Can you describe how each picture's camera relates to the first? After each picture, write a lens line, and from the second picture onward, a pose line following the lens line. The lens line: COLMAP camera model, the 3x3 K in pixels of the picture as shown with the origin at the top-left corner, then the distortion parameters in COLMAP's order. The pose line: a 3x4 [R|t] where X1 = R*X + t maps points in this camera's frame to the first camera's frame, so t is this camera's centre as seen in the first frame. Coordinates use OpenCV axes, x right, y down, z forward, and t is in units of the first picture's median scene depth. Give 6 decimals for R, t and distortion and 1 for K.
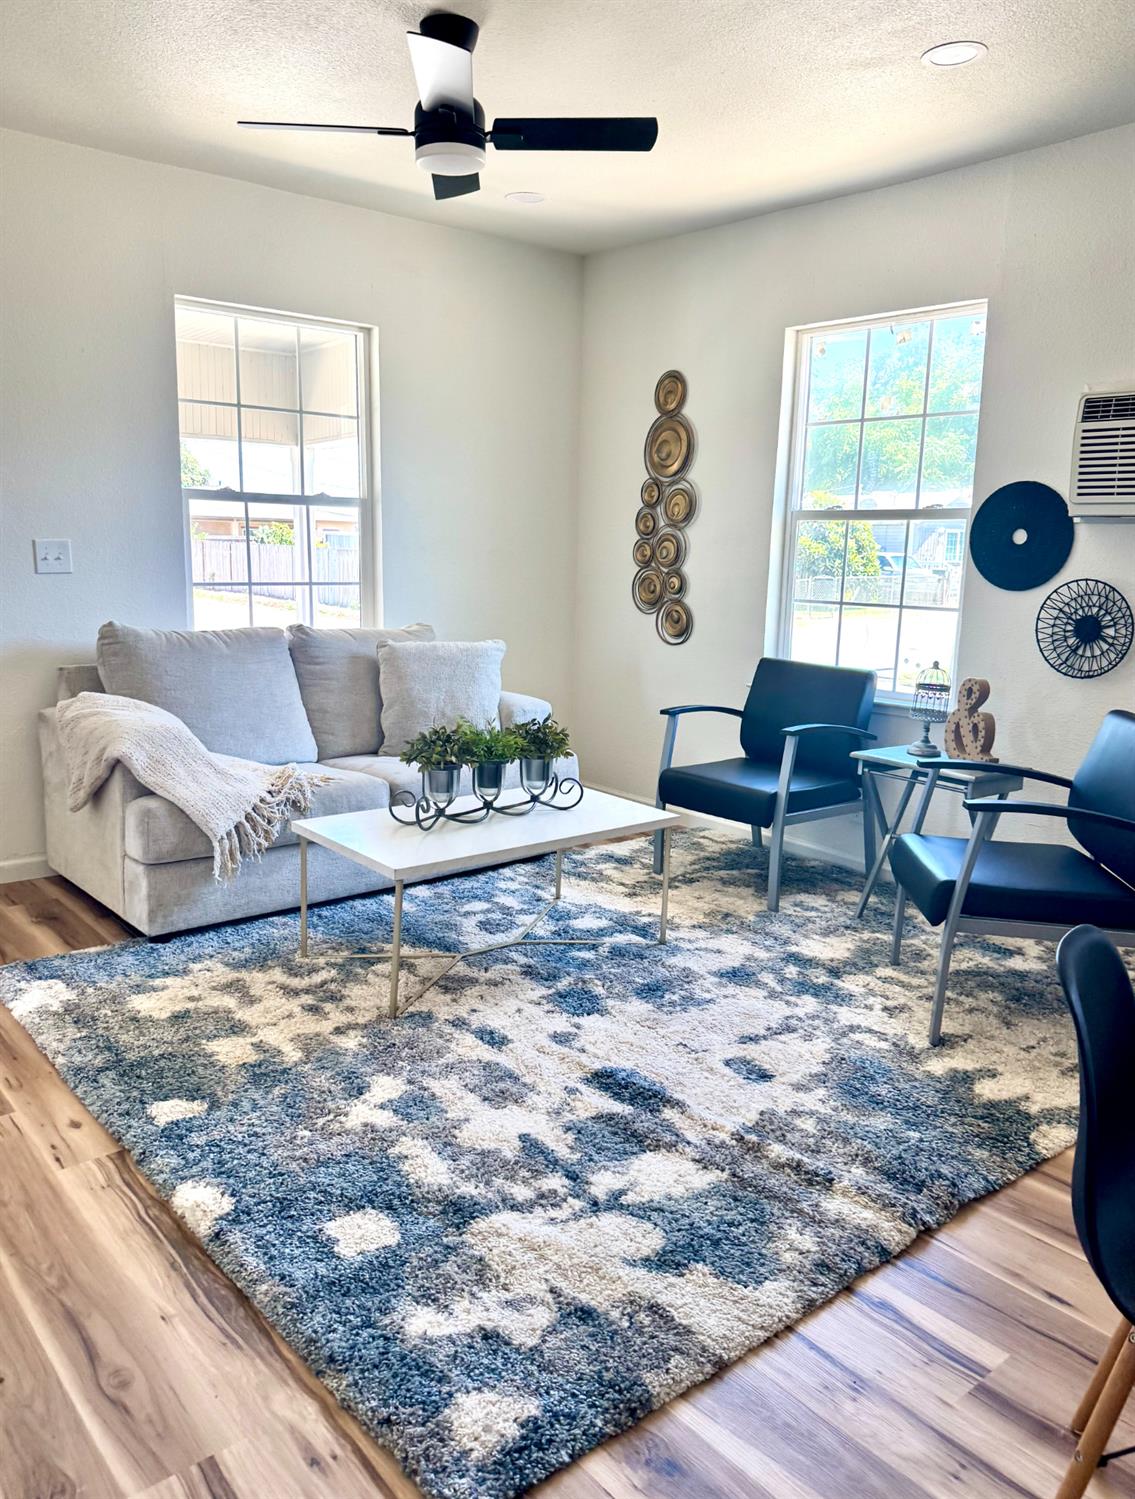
lens RADIAL K [[1130.0, 0, 548.0], [0, 1130.0, 744.4], [0, 0, 1]] dist [0.043187, -0.031214]
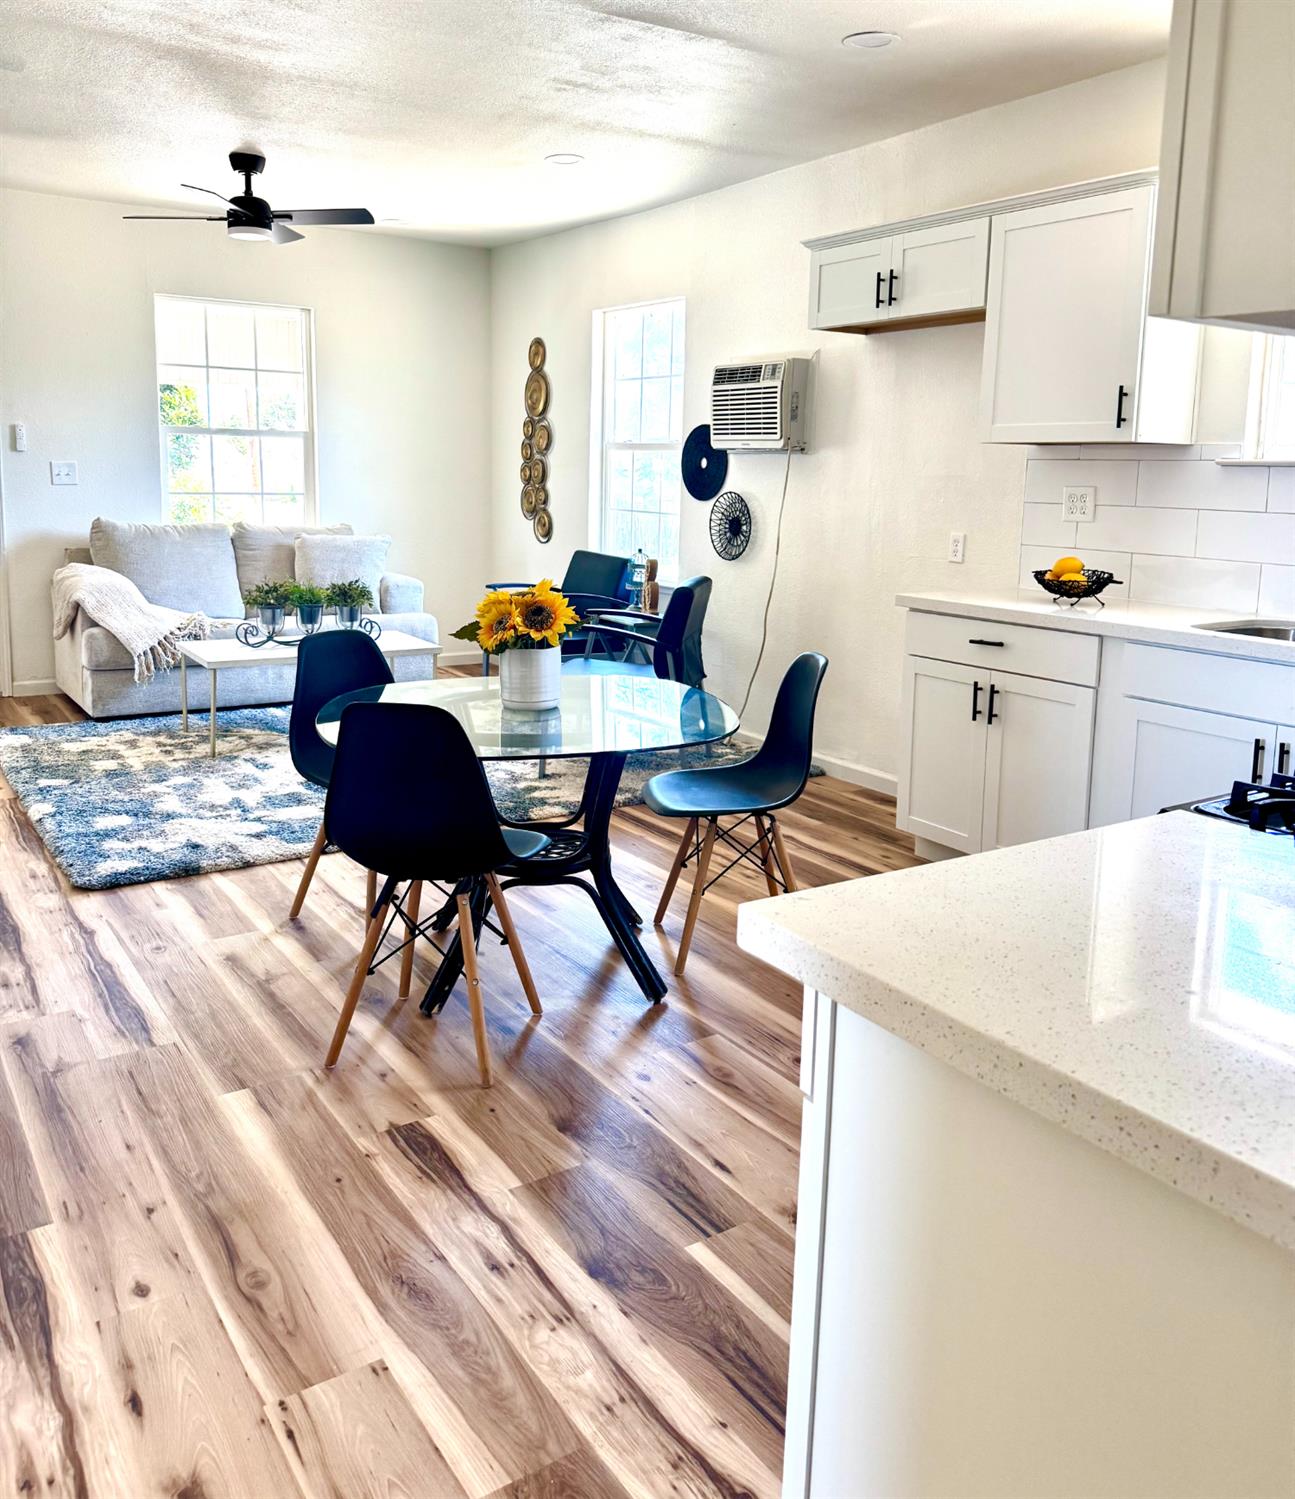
lens RADIAL K [[1211.3, 0, 656.3], [0, 1211.3, 650.0], [0, 0, 1]] dist [0.027323, -0.048784]
pose [[0.996031, 0.016403, -0.087488, 0.535306], [-0.019020, 0.999394, -0.029162, 0.107664], [0.086956, 0.030710, 0.995739, -0.558517]]
